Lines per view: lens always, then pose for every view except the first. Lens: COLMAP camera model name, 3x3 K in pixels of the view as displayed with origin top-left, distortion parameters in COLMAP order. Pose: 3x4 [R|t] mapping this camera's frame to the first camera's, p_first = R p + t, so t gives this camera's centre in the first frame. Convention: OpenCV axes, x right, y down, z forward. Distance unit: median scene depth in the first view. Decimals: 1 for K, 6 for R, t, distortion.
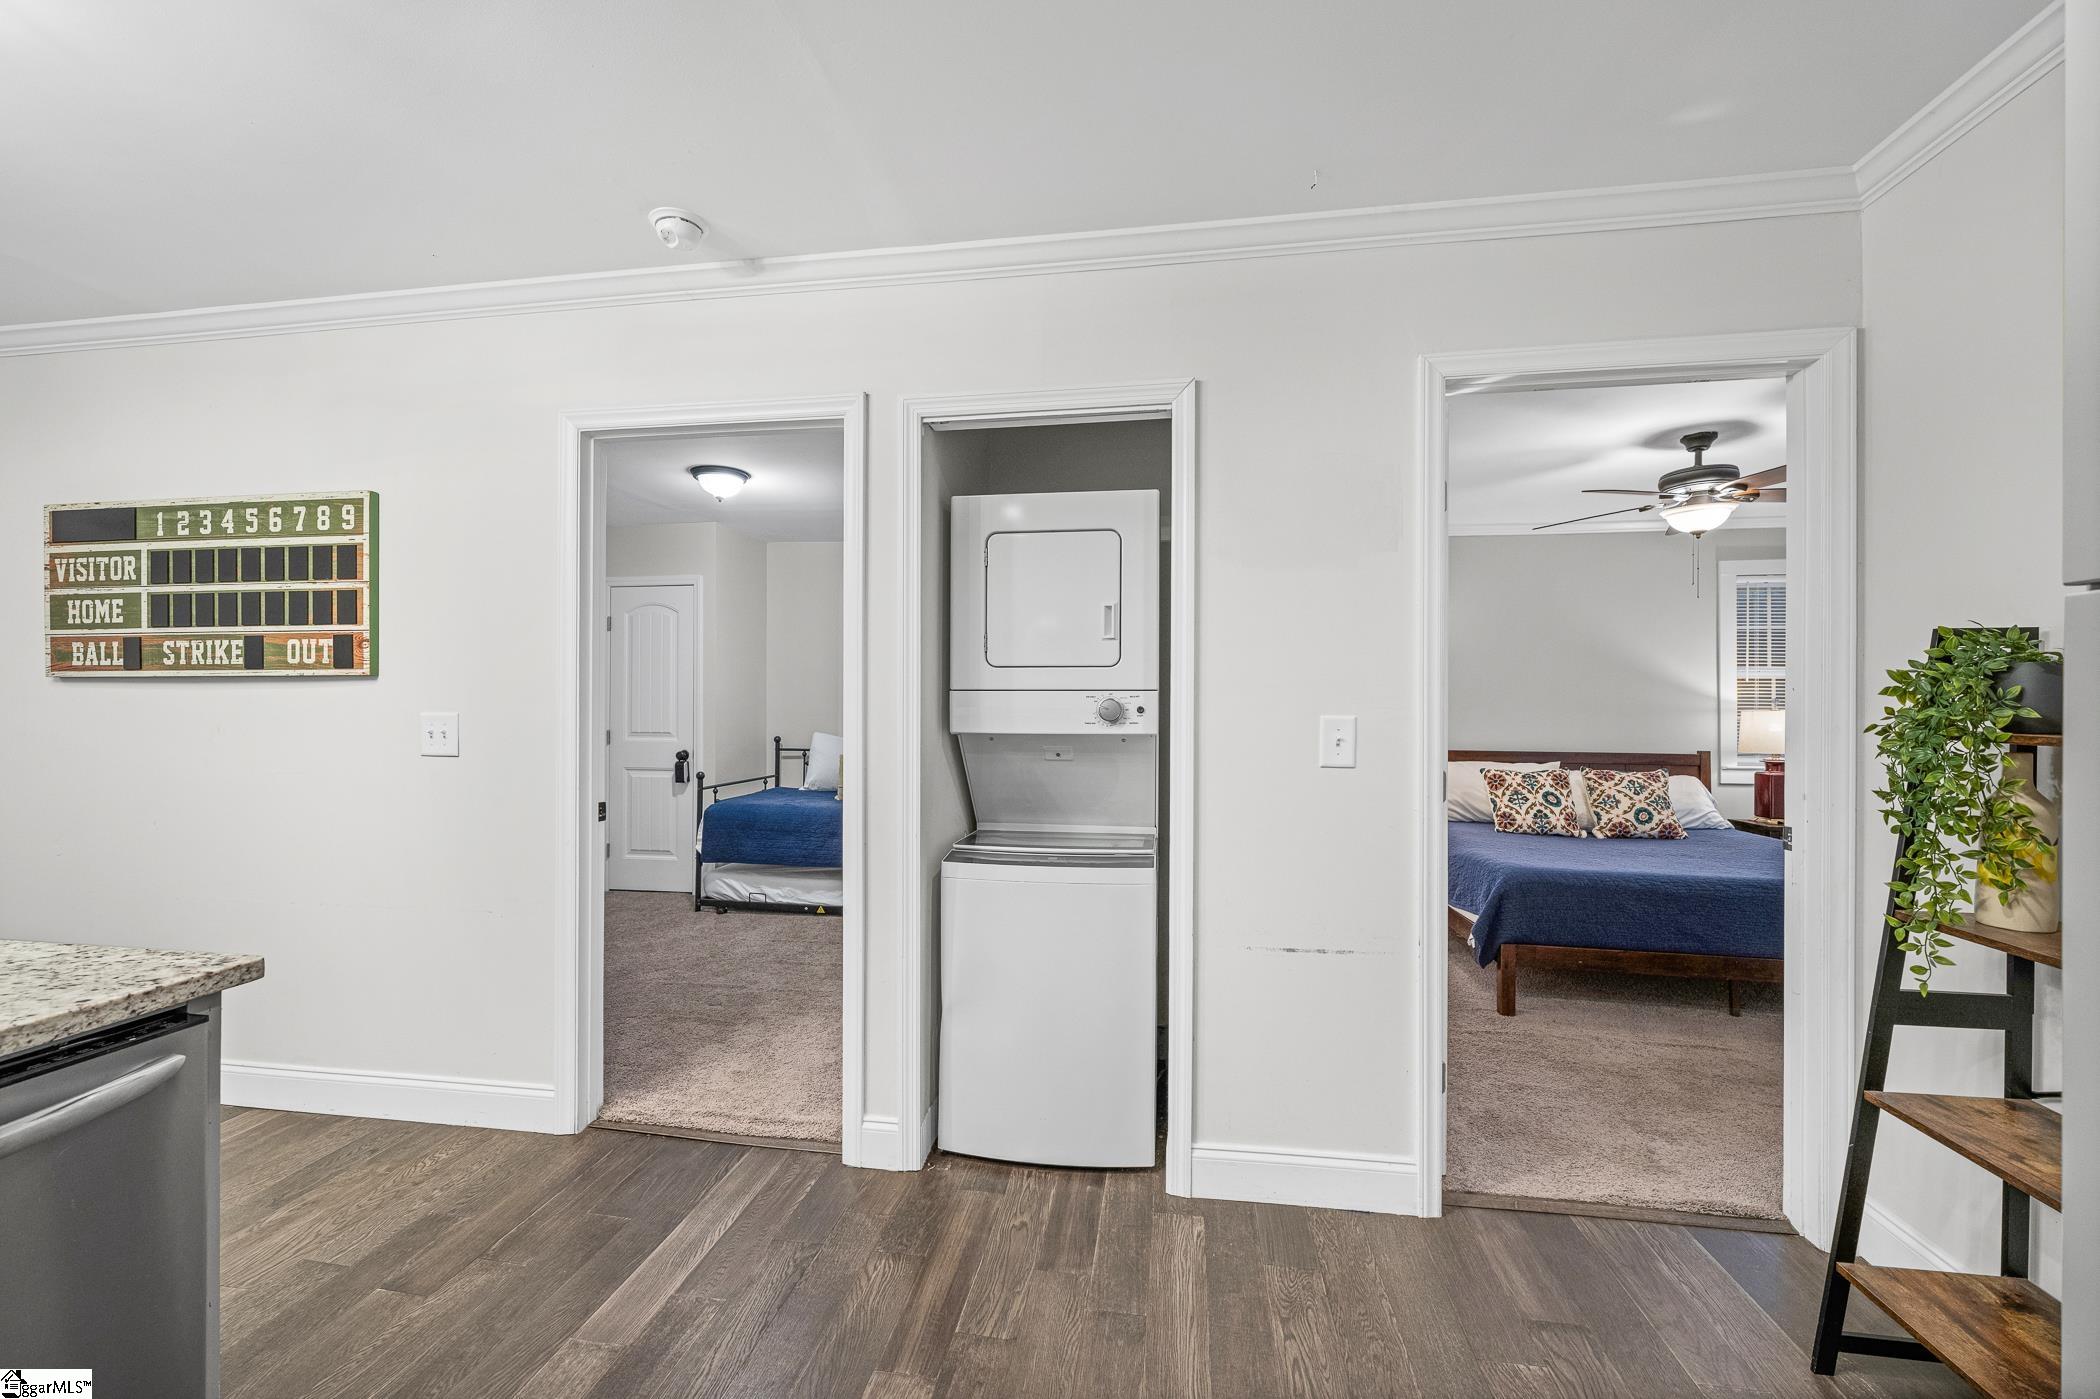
lens RADIAL K [[840.3, 0, 1042.7], [0, 840.3, 699.2], [0, 0, 1]] dist [-0.000260, 0.000074]
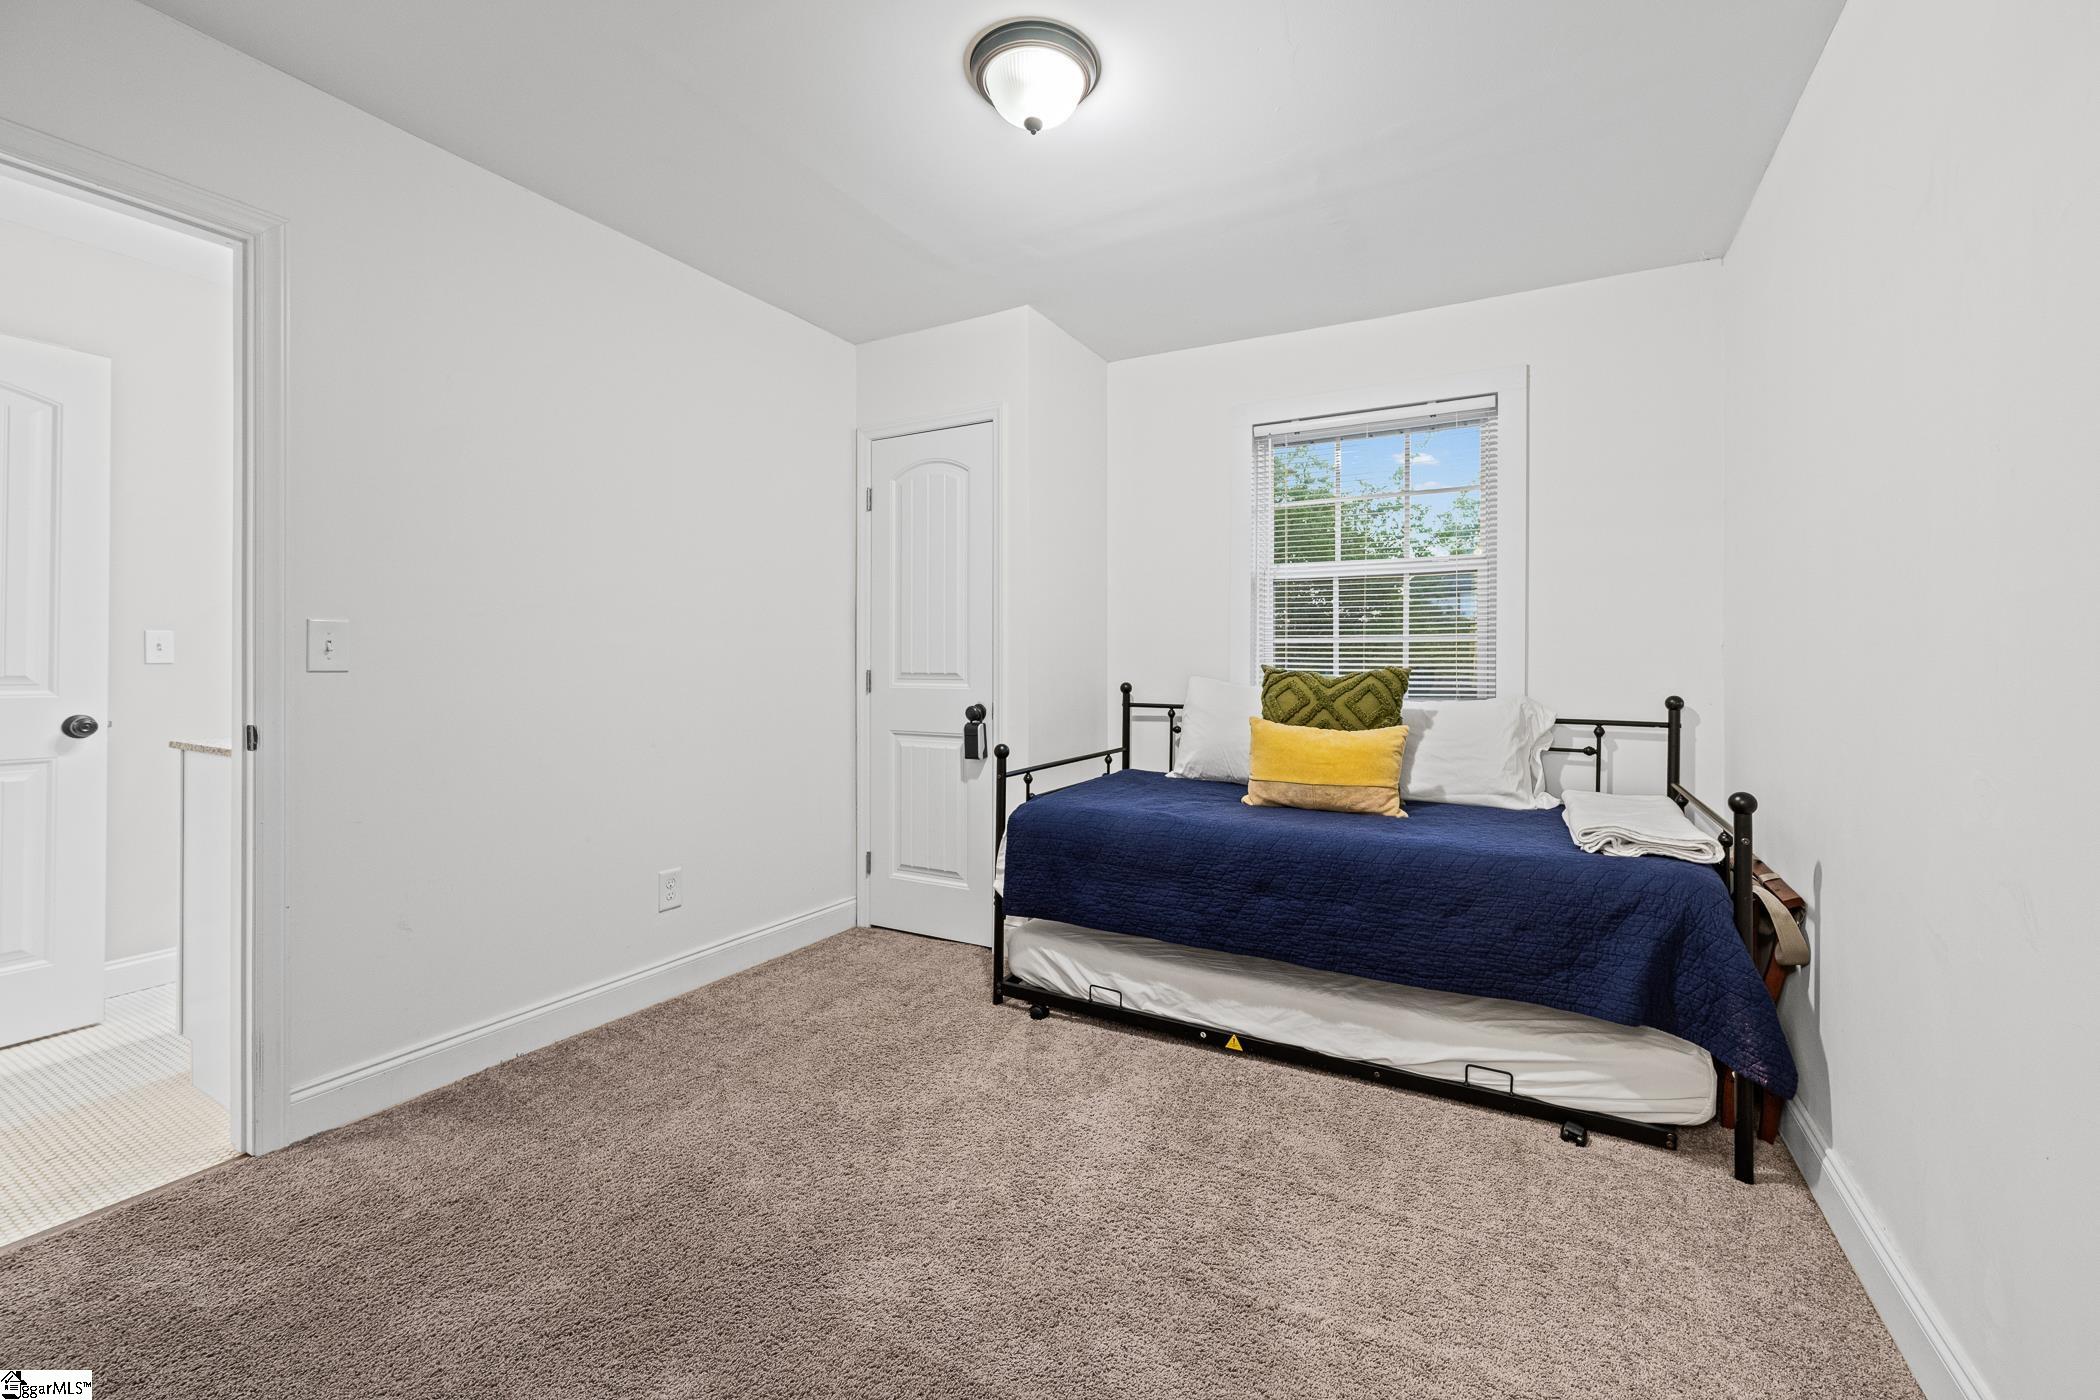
lens RADIAL K [[843.5, 0, 1051.8], [0, 843.5, 666.0], [0, 0, 1]] dist [-0.001707, -0.000136]
pose [[0.939796, 0.000174, -0.341735, -0.369273], [0.003092, 0.999955, 0.009011, 0.060594], [0.341721, -0.009526, 0.939753, 0.966422]]
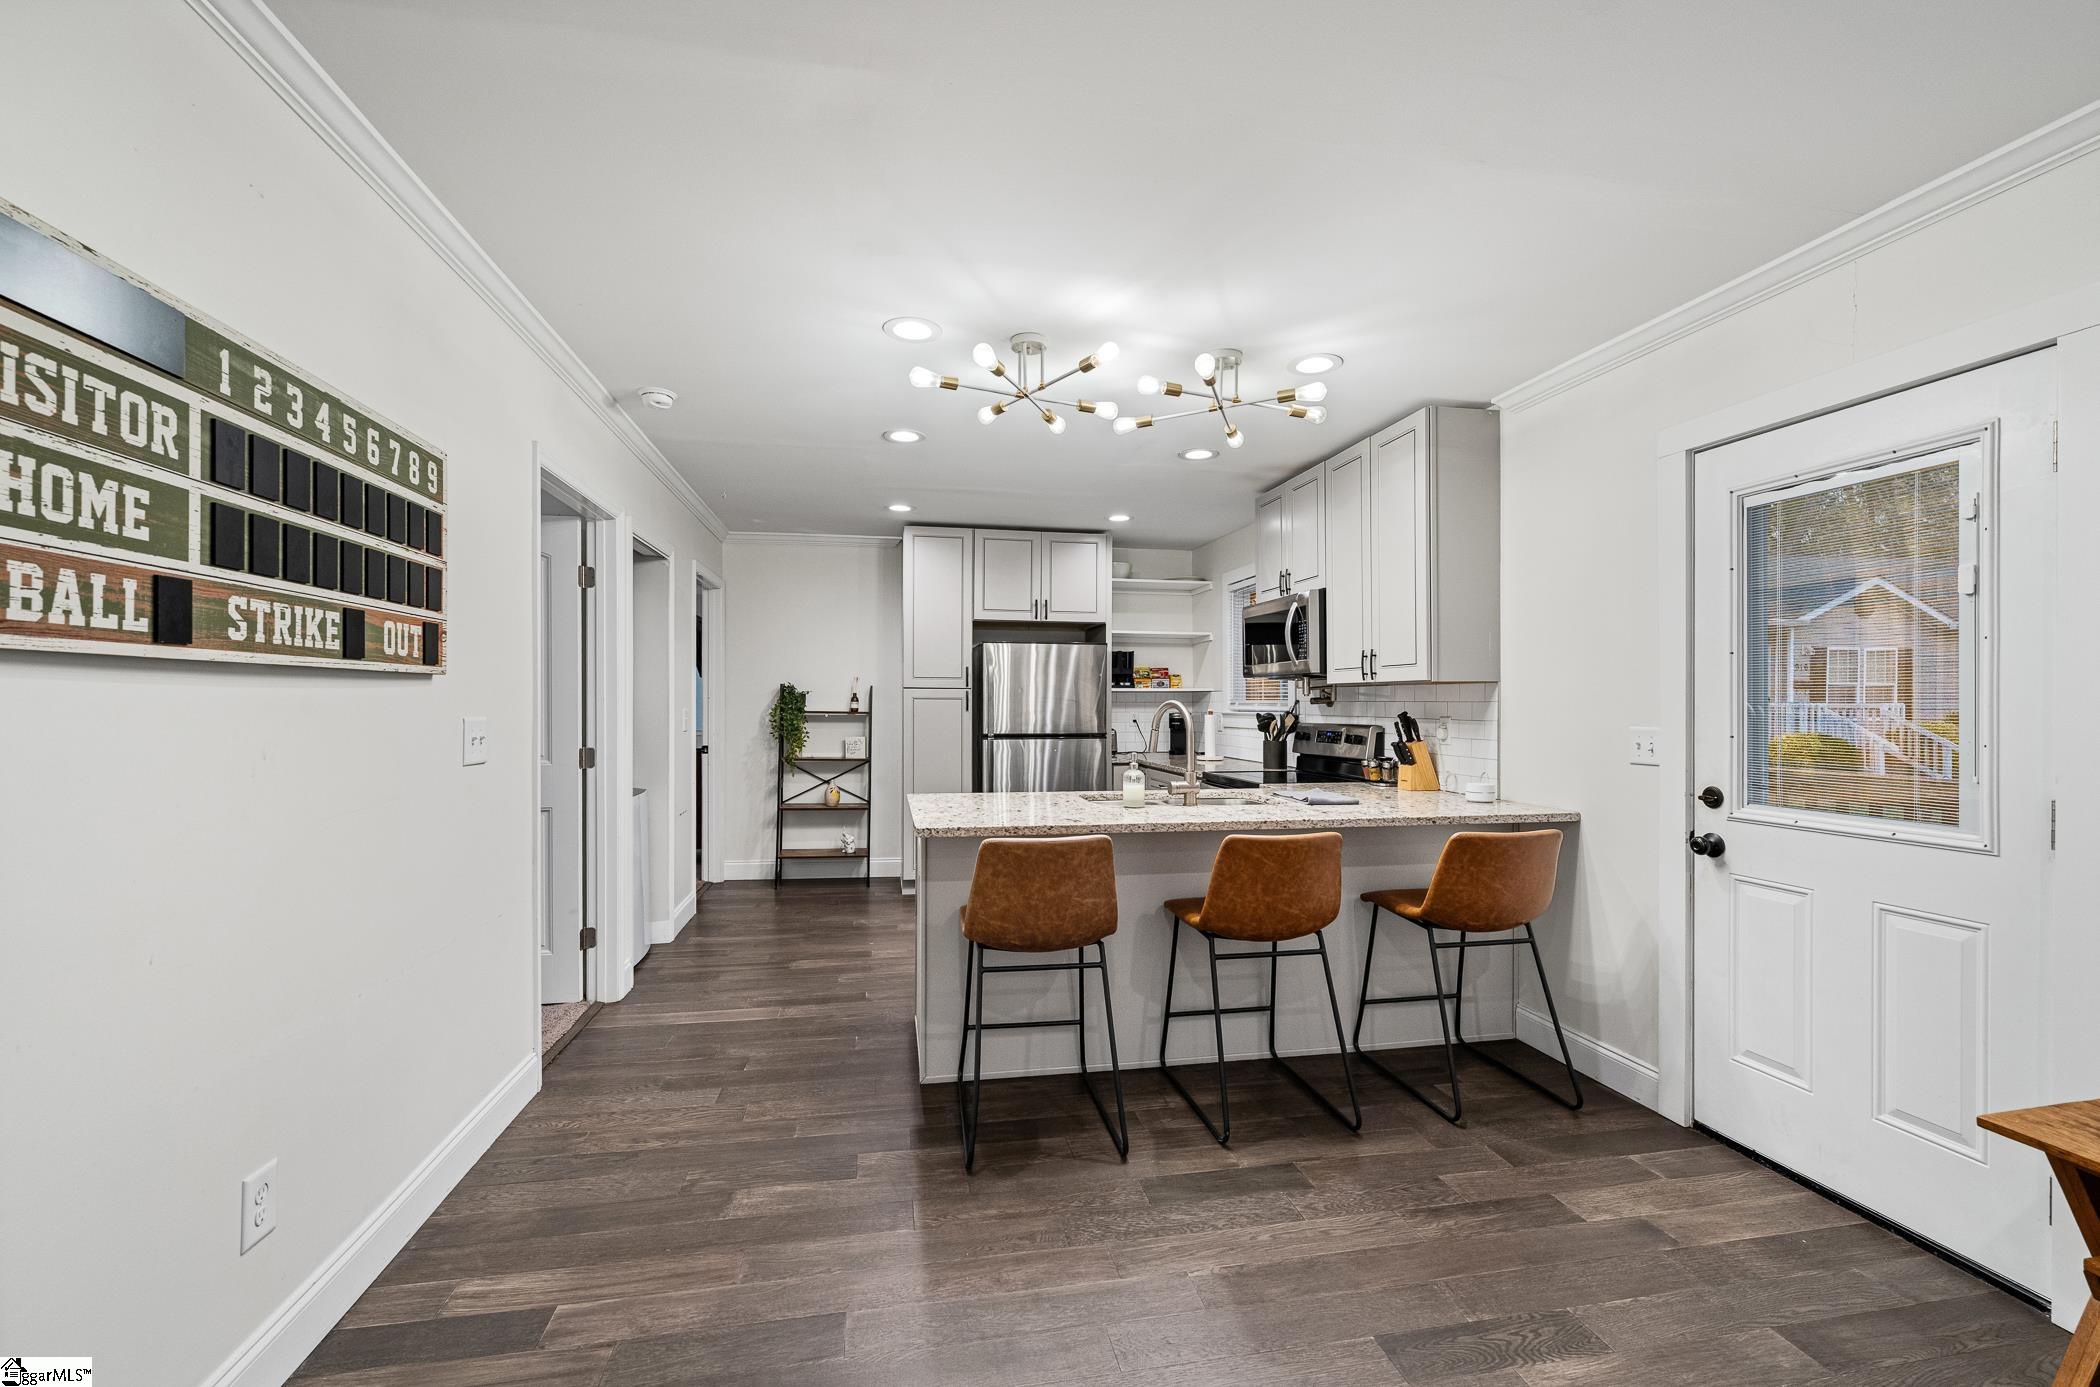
lens RADIAL K [[848.4, 0, 1037.9], [0, 848.4, 708.8], [0, 0, 1]] dist [-0.000196, -0.000025]
pose [[-0.332130, -0.010414, 0.943176, -1.698610], [-0.012227, 0.999903, 0.006734, -0.007122], [-0.943154, -0.009296, -0.332225, 0.684897]]
